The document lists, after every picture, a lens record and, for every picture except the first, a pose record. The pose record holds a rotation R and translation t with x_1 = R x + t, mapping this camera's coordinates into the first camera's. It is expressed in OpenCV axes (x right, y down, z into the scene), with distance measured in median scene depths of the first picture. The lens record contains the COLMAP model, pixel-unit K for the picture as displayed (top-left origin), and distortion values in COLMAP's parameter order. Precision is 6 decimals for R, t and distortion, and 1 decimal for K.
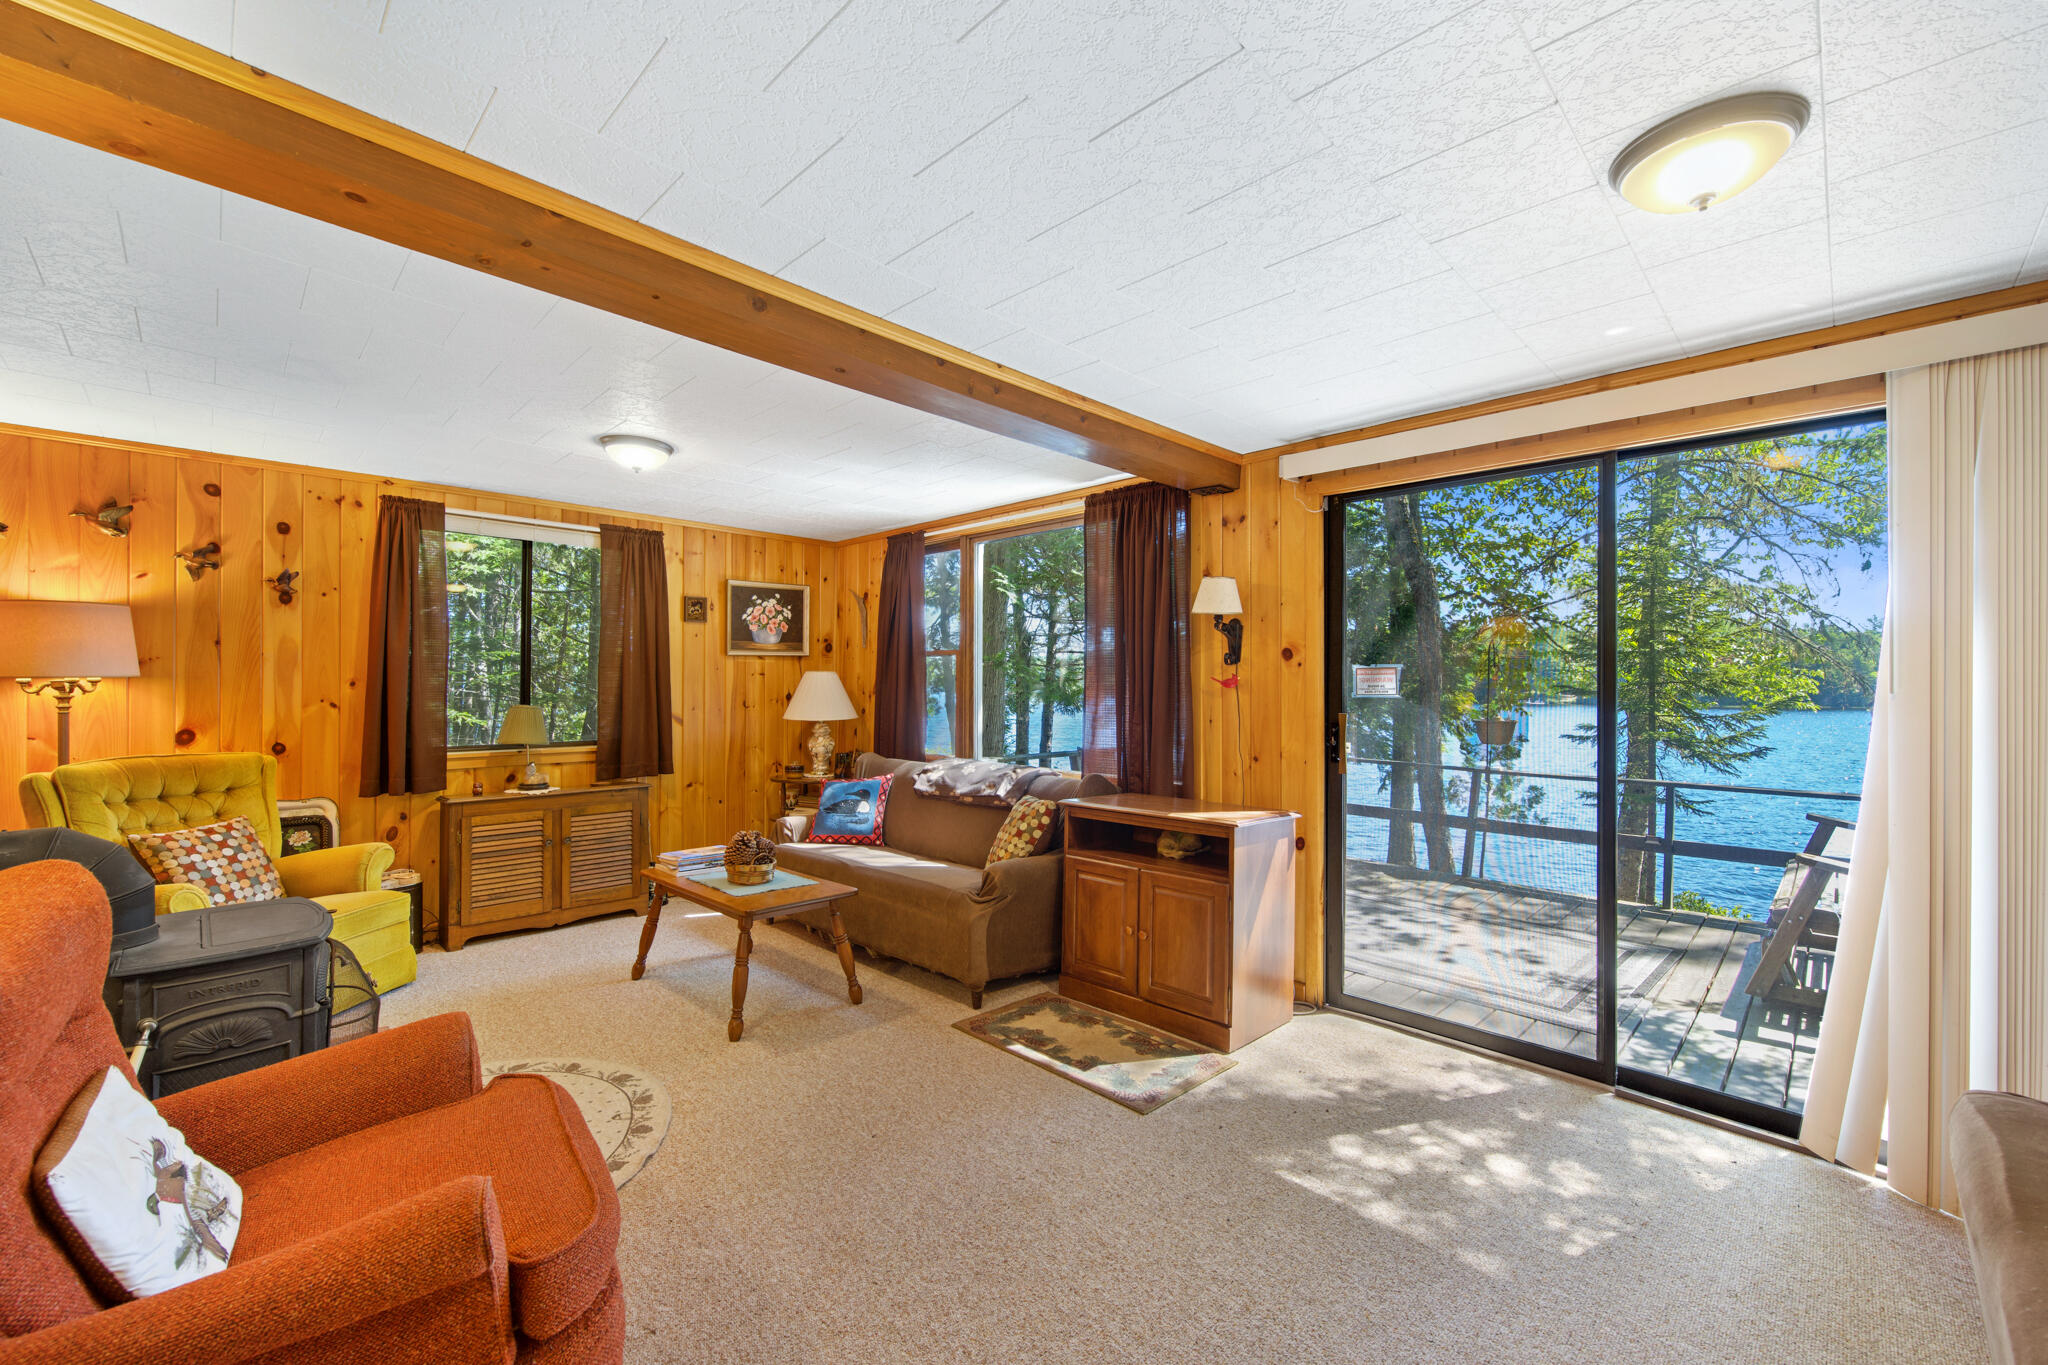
lens RADIAL K [[811.7, 0, 1042.2], [0, 811.7, 677.9], [0, 0, 1]] dist [0.000612, 0.000080]
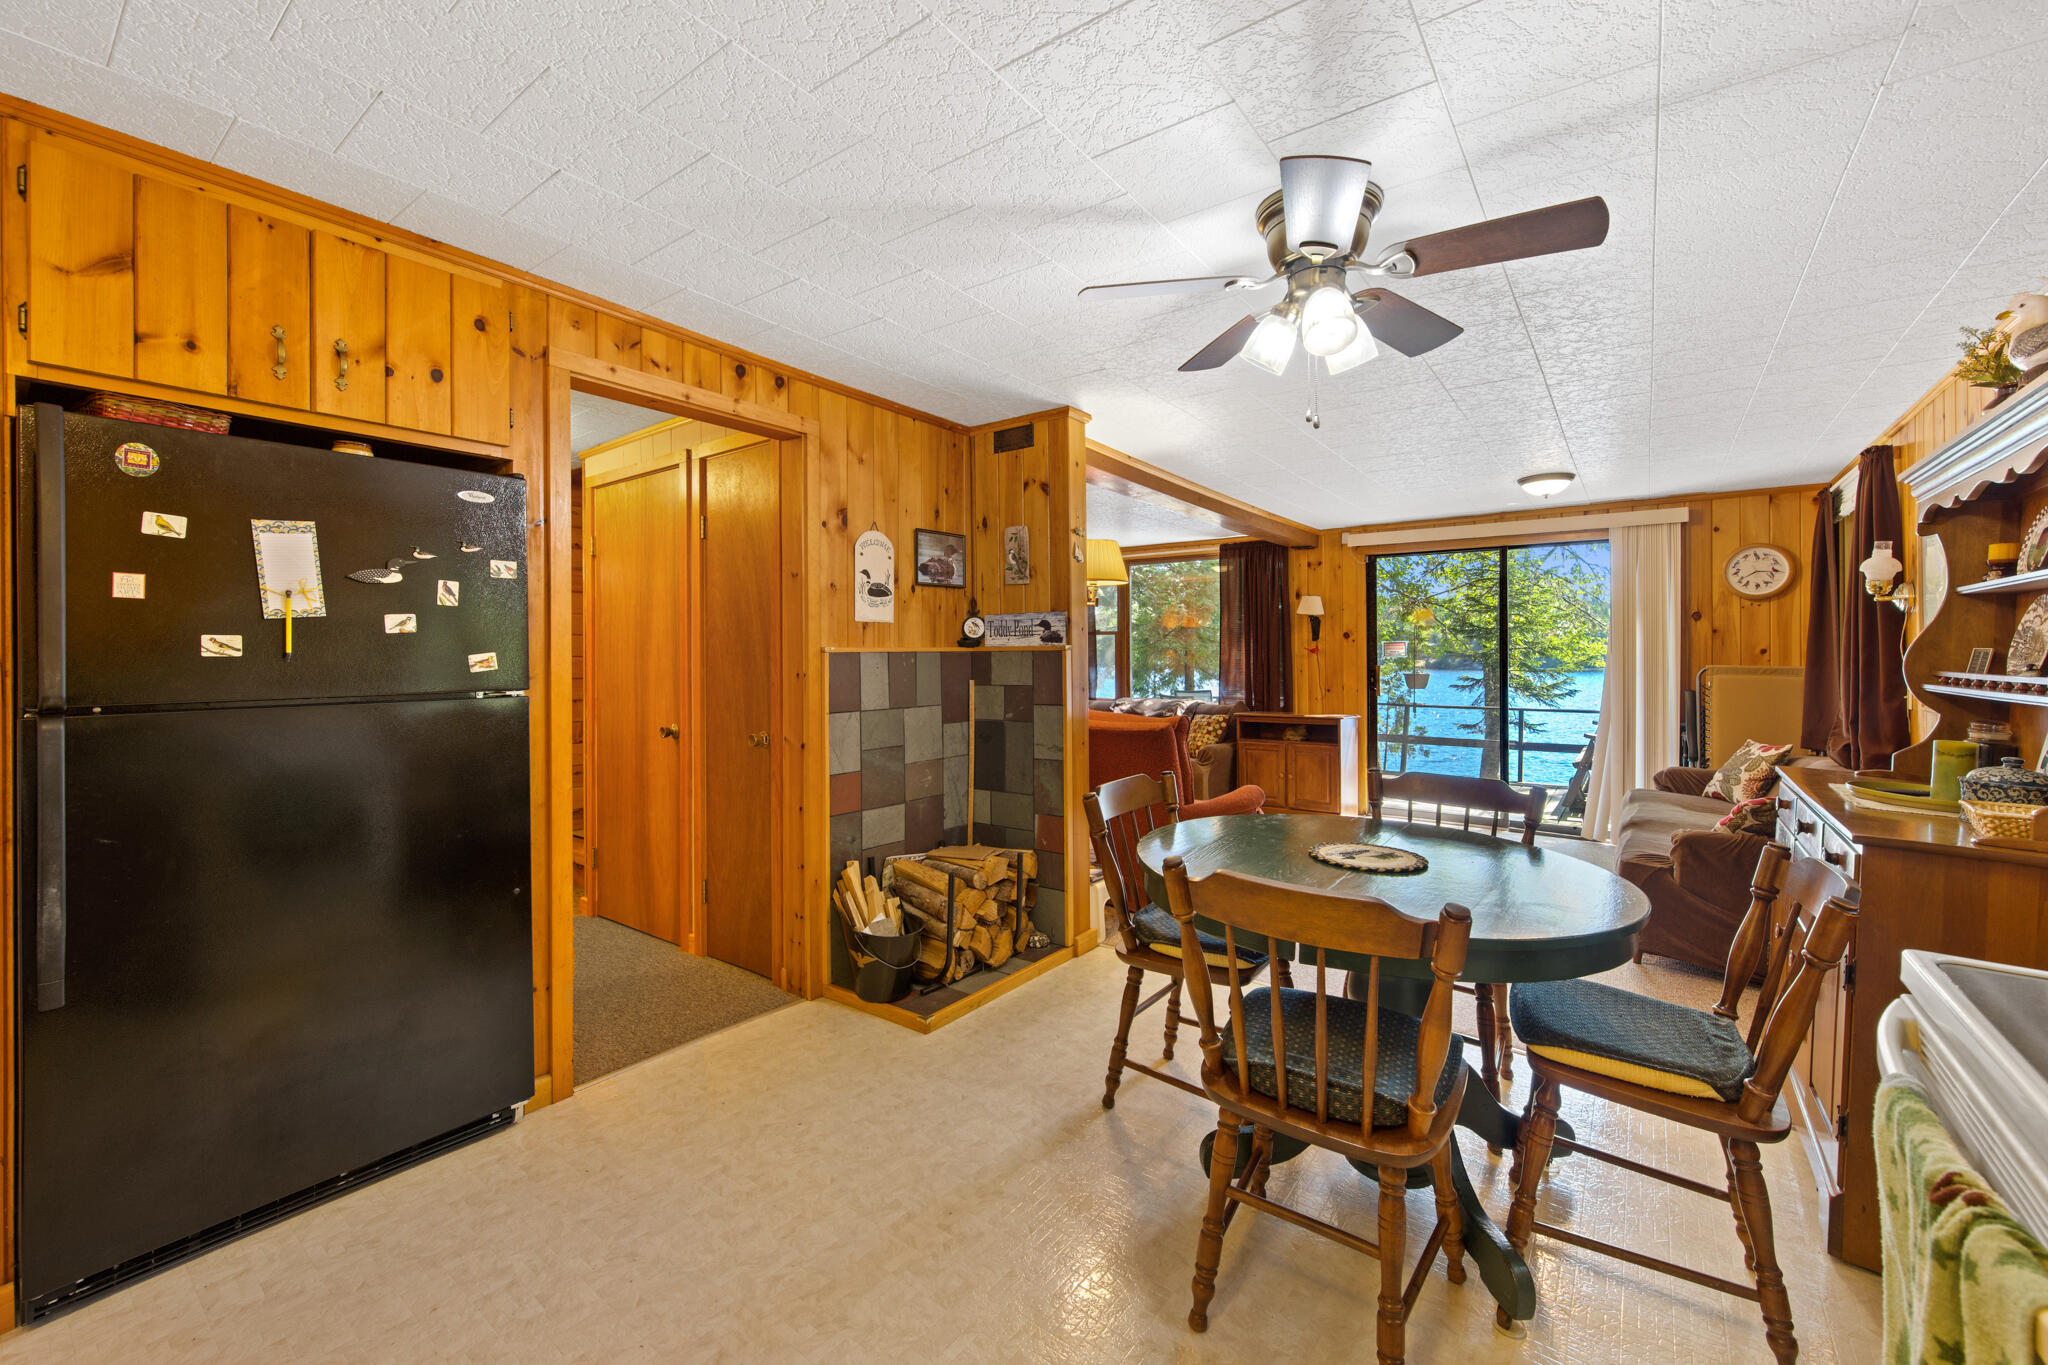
lens RADIAL K [[811.7, 0, 1045.4], [0, 811.7, 651.1], [0, 0, 1]] dist [0.000612, 0.000080]
pose [[0.989542, -0.007177, 0.144067, -0.674900], [0.006623, 0.999969, 0.004328, -0.004917], [-0.144094, -0.003329, 0.989558, -0.792714]]
